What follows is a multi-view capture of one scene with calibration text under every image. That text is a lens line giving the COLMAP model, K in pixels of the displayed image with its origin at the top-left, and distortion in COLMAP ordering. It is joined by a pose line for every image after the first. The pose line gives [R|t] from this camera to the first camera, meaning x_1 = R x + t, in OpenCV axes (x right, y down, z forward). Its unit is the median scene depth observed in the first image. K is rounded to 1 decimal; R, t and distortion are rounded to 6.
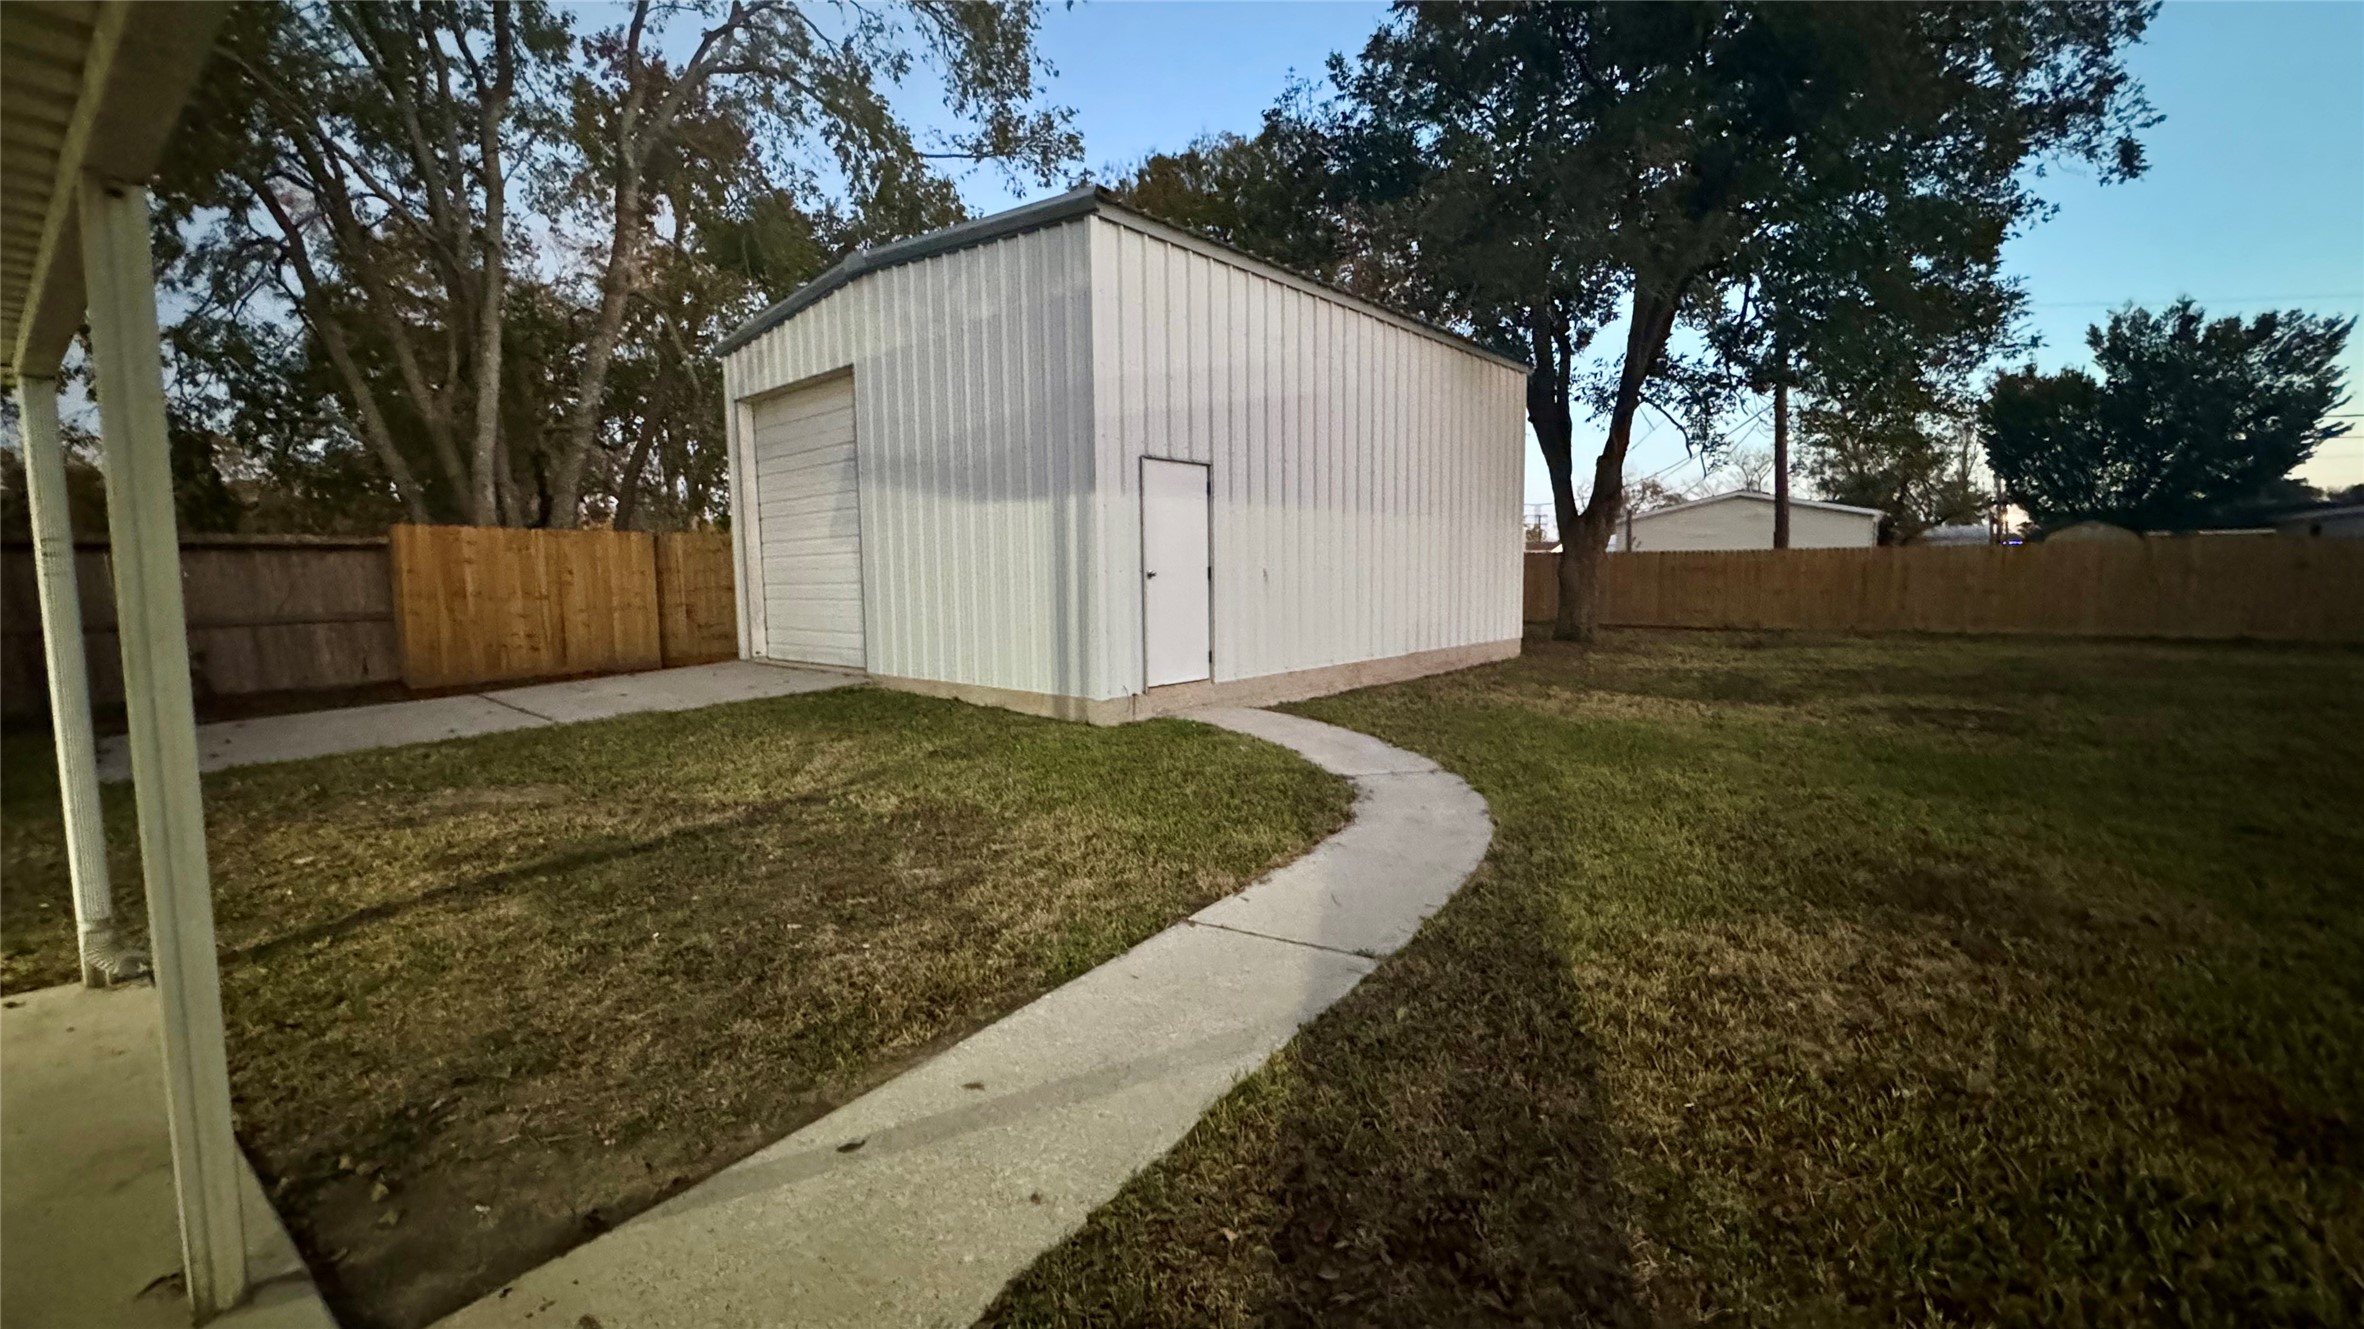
lens RADIAL K [[945.9, 0, 1175.3], [0, 945.9, 664.3], [0, 0, 1]] dist [-0.000286, 0.000032]
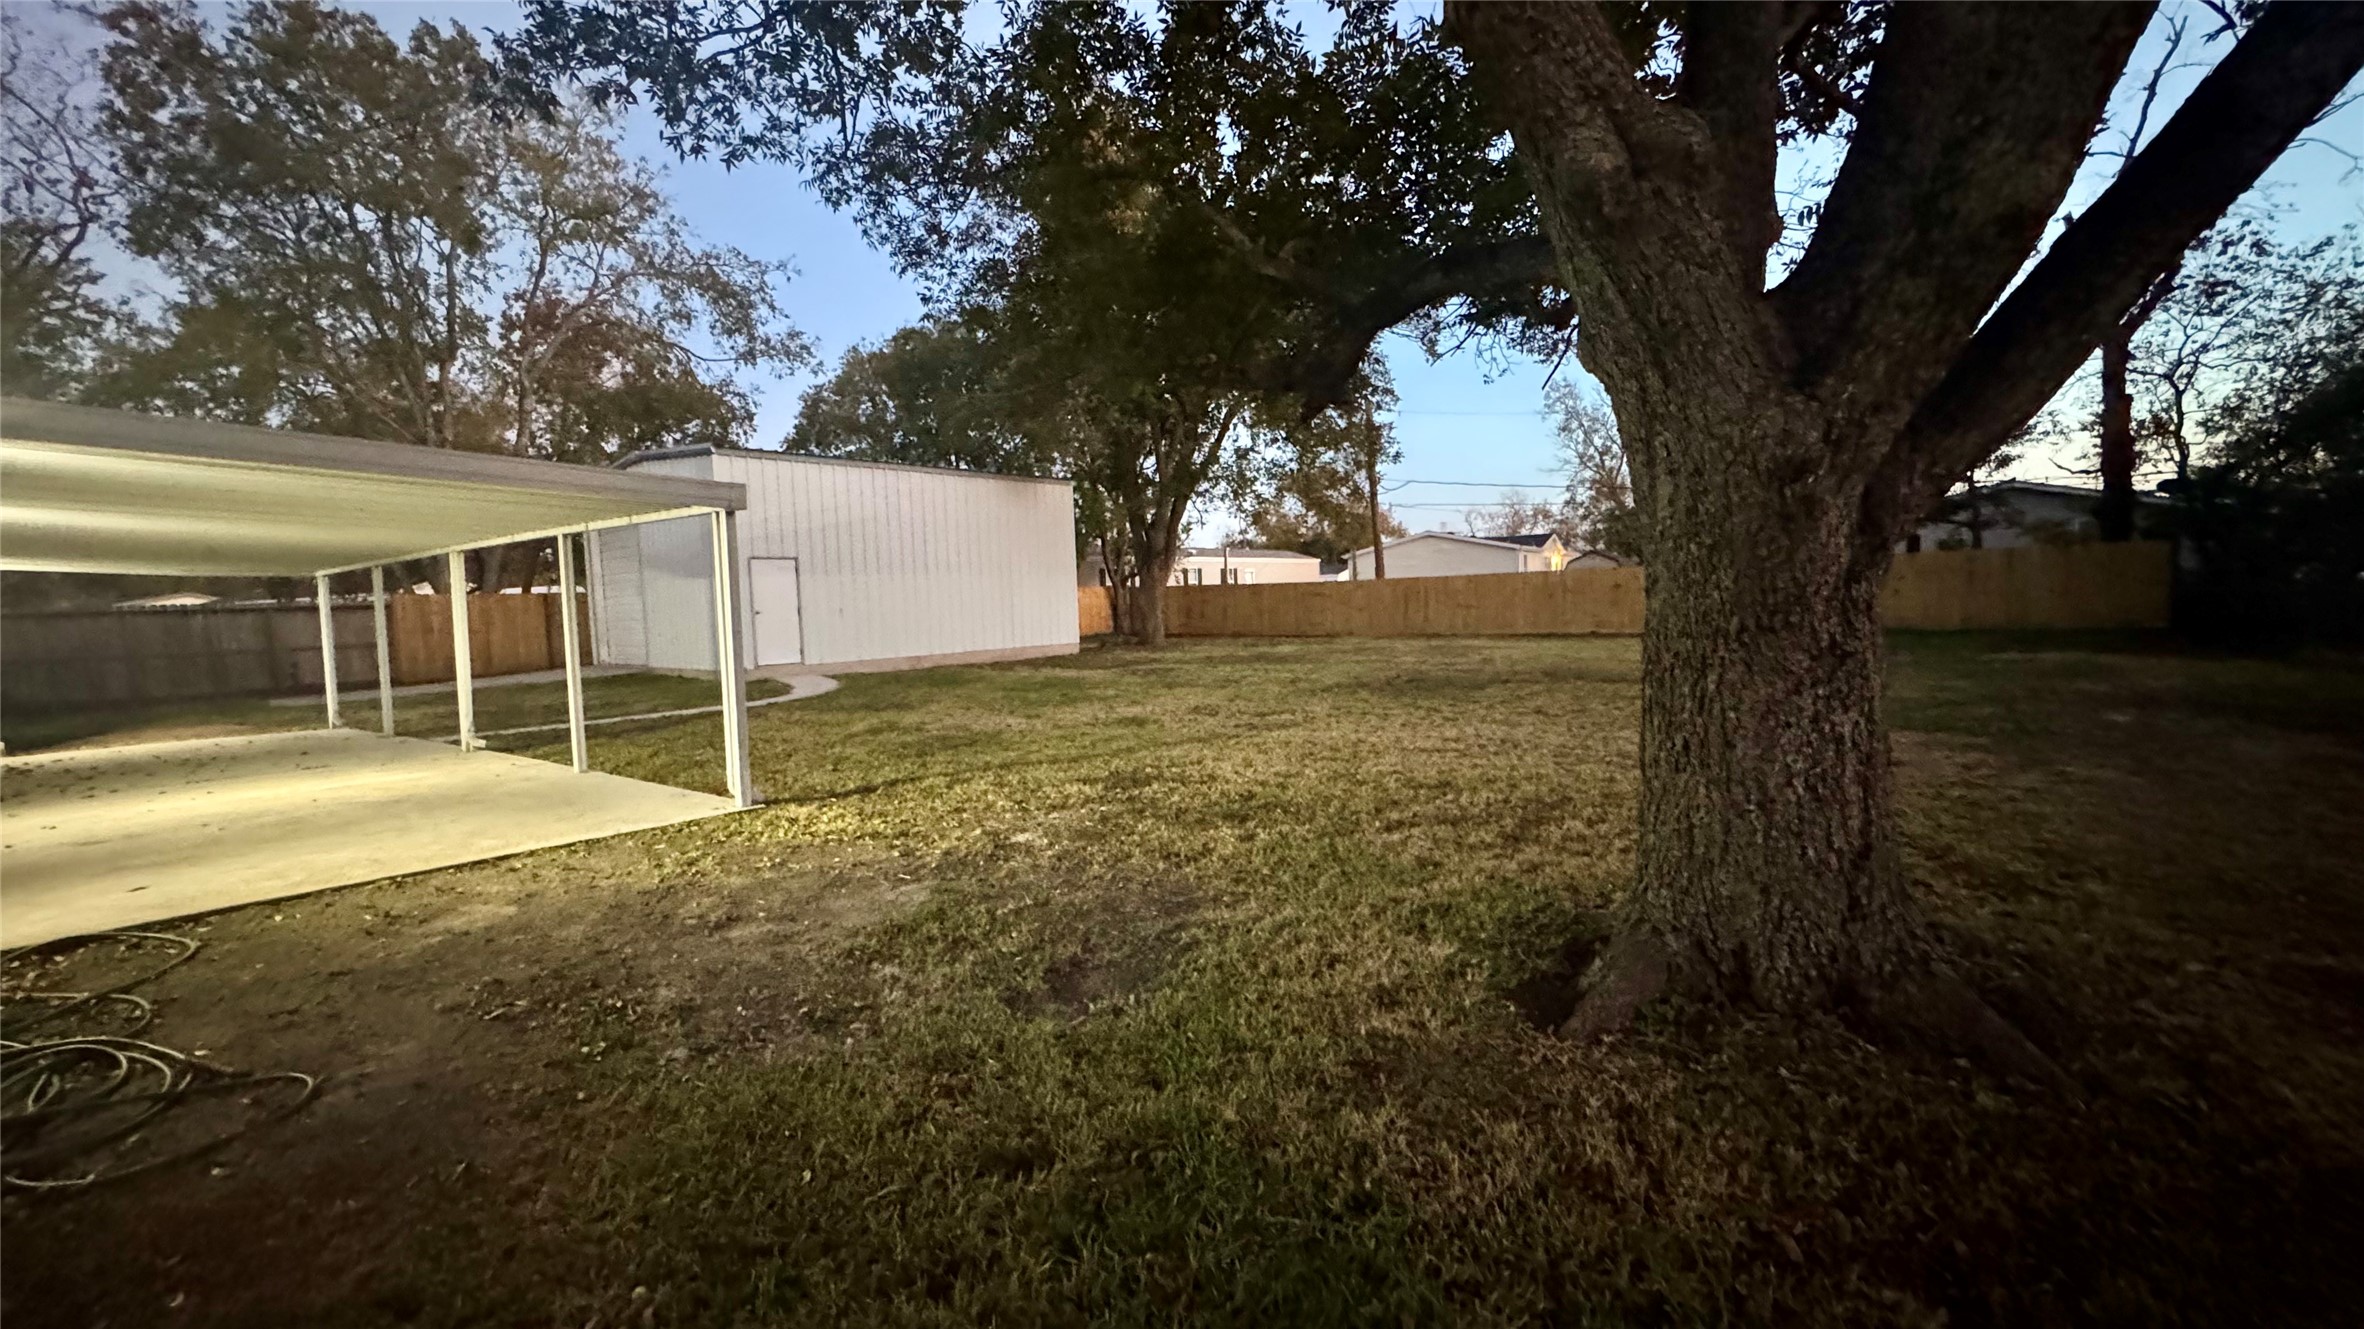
lens RADIAL K [[945.9, 0, 1188.7], [0, 945.9, 659.5], [0, 0, 1]] dist [-0.000286, 0.000032]
pose [[0.999186, -0.024880, 0.031767, 0.647941], [0.025877, 0.999173, -0.031368, 0.076955], [-0.030960, 0.032164, 0.999003, -0.860654]]
